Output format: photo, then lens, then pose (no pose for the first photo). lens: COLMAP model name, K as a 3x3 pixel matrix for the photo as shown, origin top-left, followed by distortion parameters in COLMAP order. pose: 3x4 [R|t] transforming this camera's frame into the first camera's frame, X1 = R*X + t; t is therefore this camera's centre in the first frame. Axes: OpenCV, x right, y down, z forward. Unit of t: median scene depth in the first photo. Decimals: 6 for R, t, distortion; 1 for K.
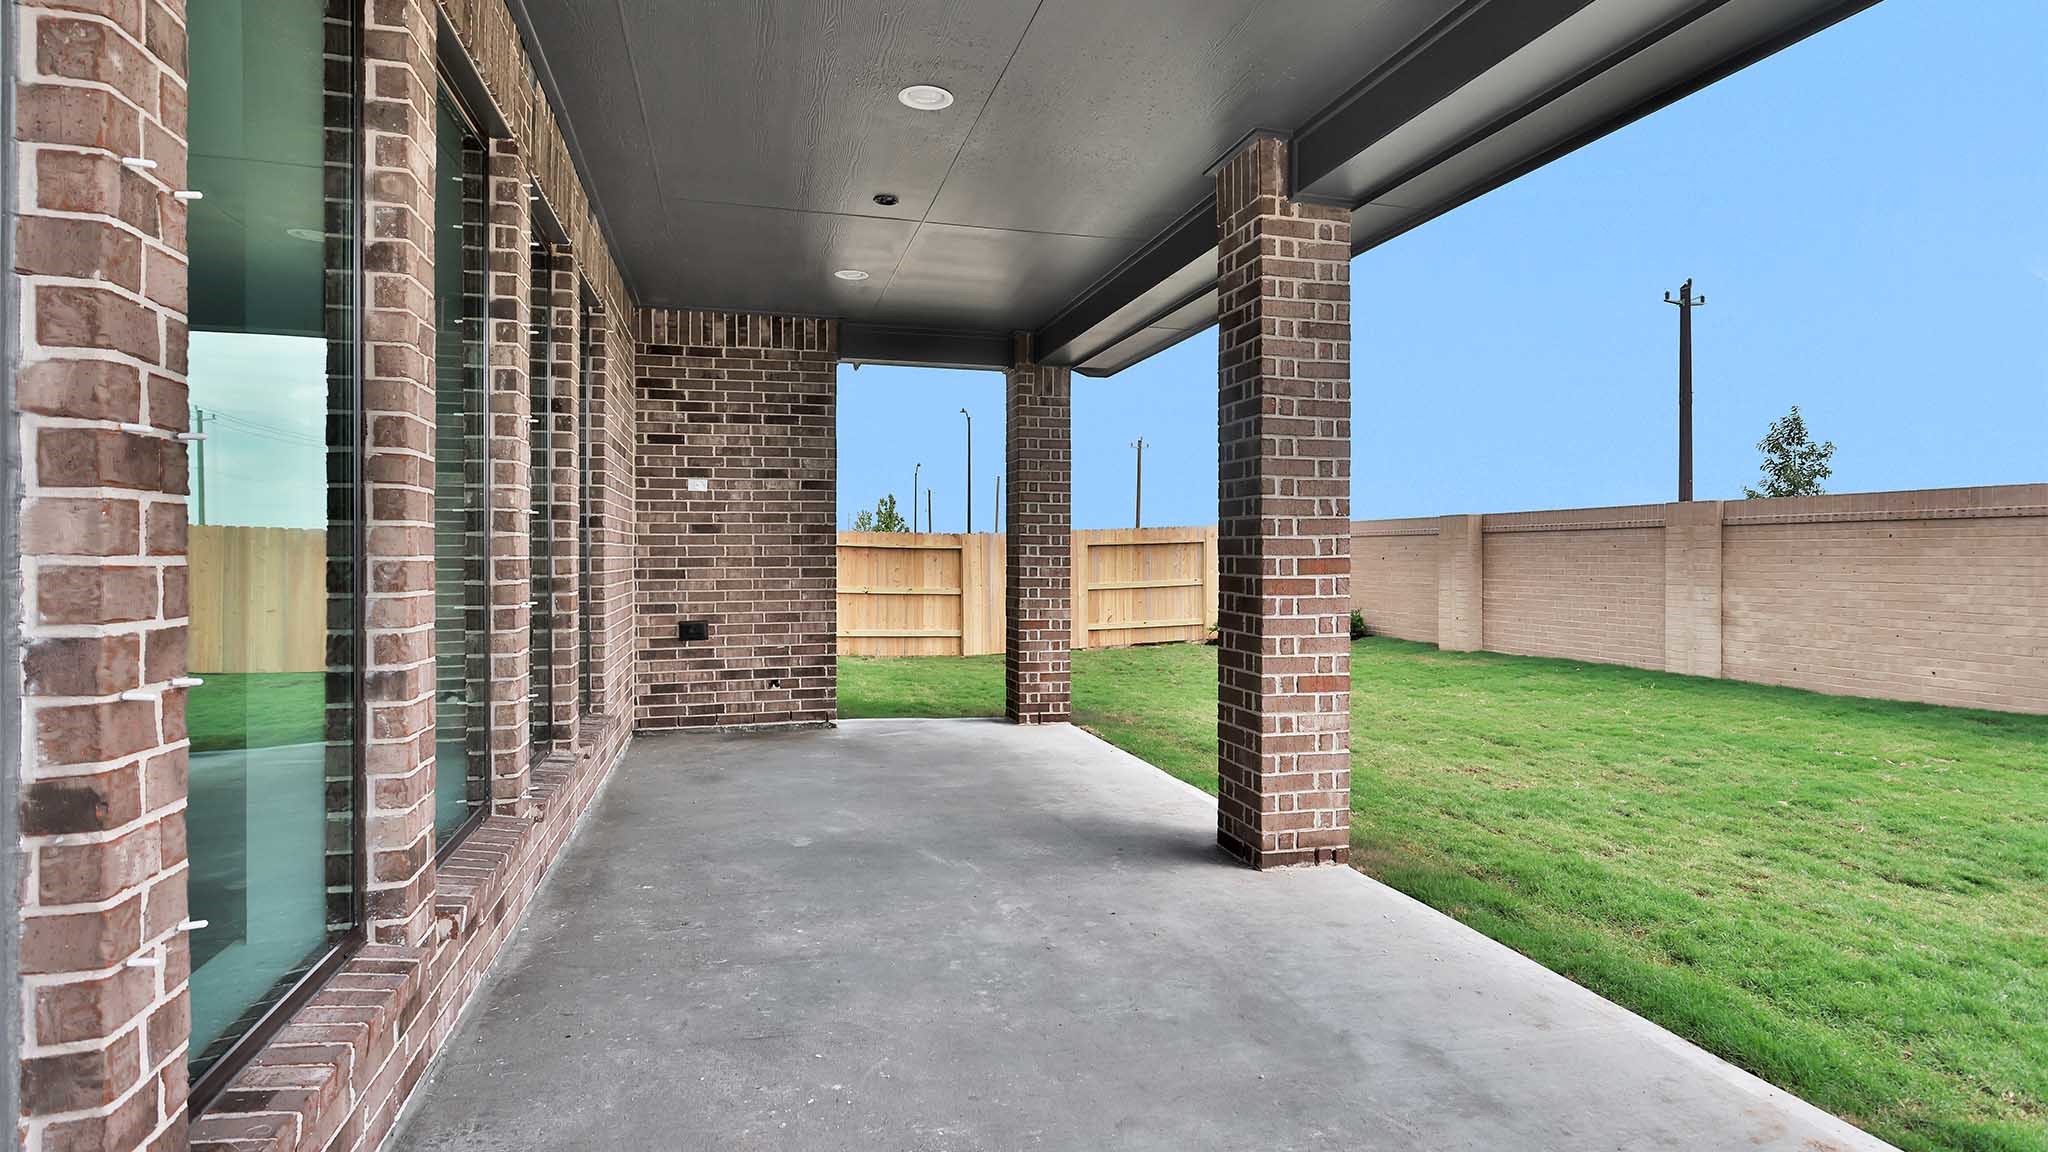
lens RADIAL K [[1008.6, 0, 1026.3], [0, 1008.6, 565.6], [0, 0, 1]] dist [-0.015491, 0.005155]
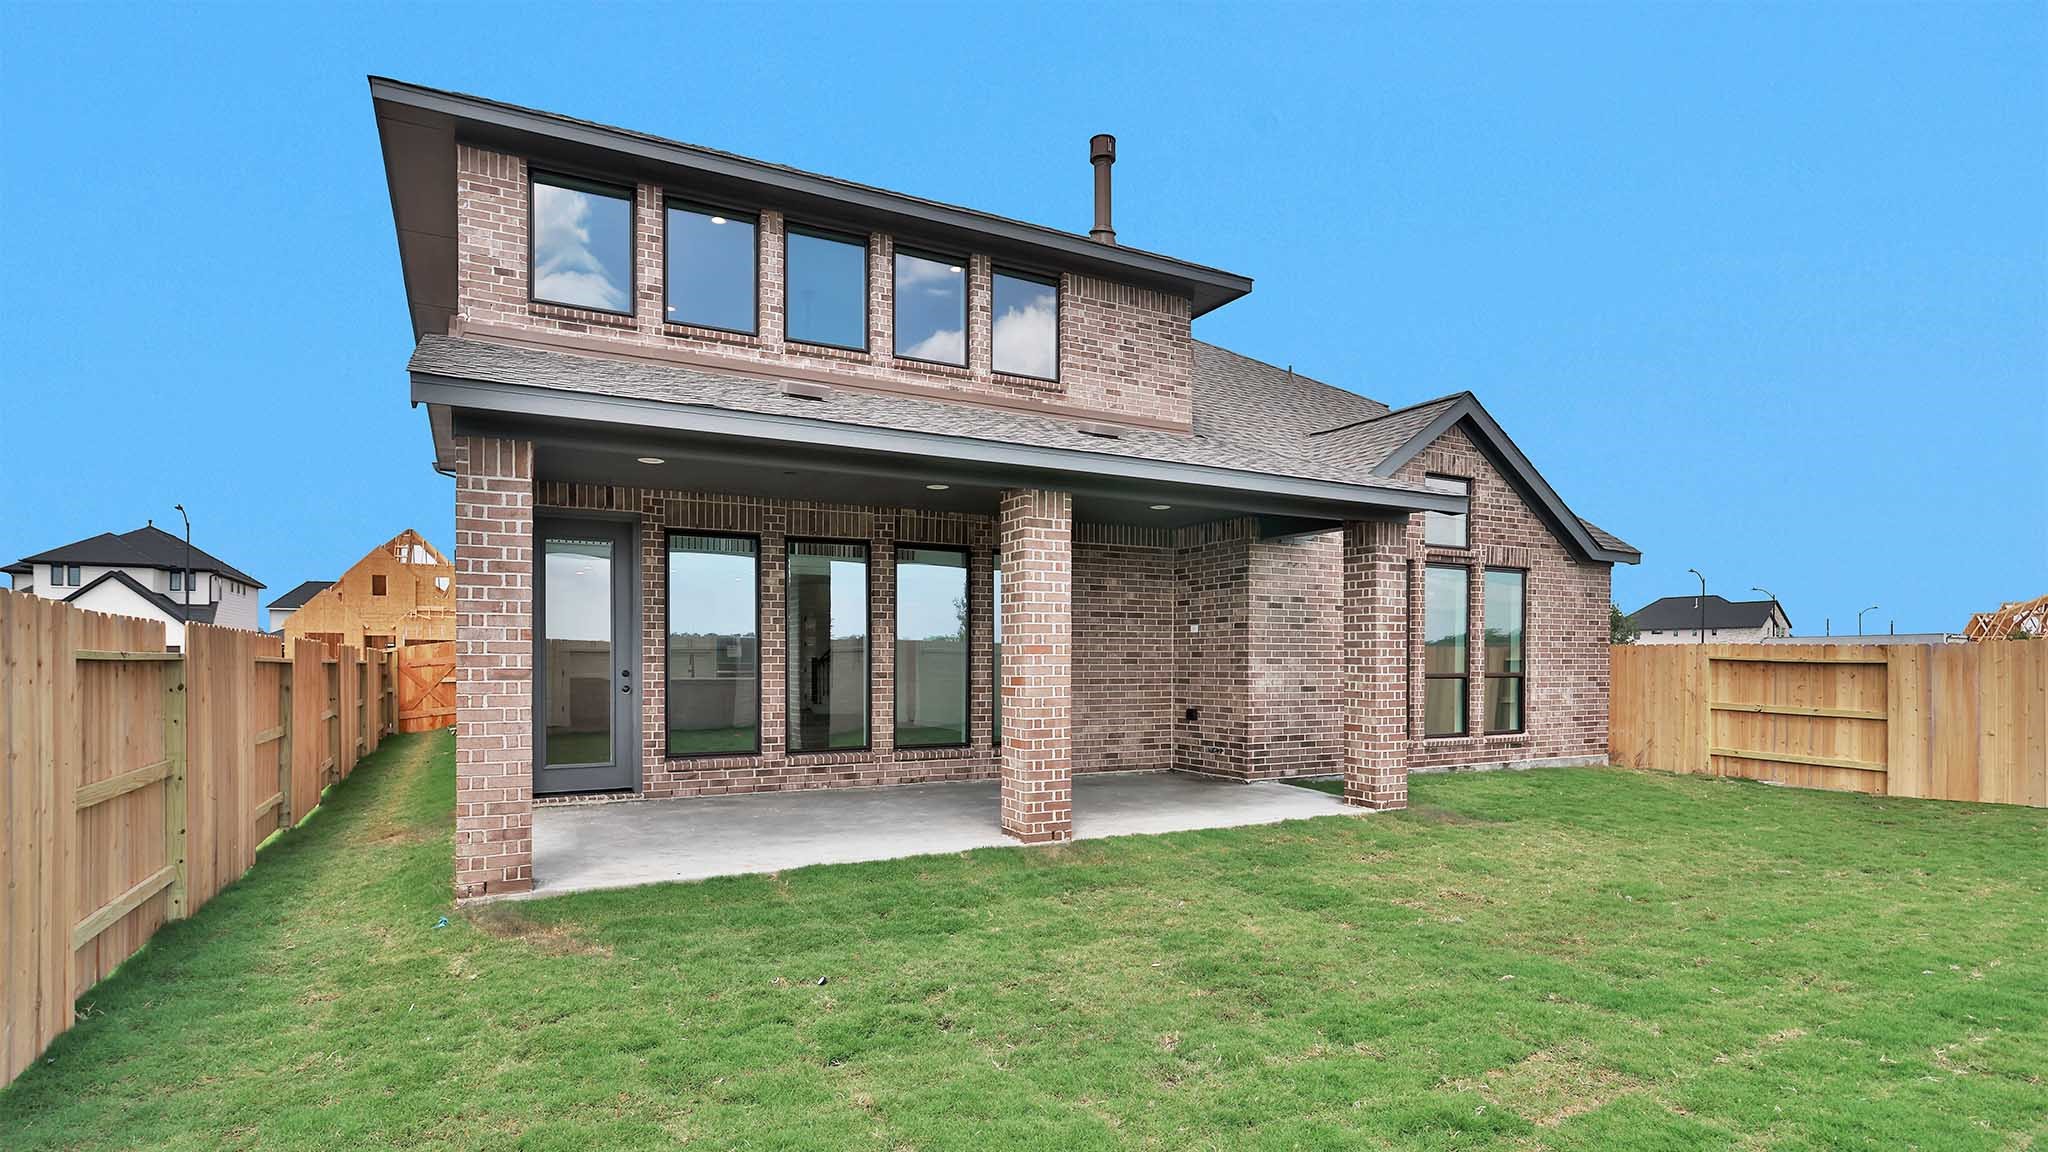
lens RADIAL K [[1008.6, 0, 1058.1], [0, 1008.6, 654.3], [0, 0, 1]] dist [-0.015491, 0.005155]
pose [[0.239853, -0.005770, -0.970792, 1.186887], [-0.013190, 0.999871, -0.009201, -0.017256], [0.970720, 0.015012, 0.239746, 0.348500]]
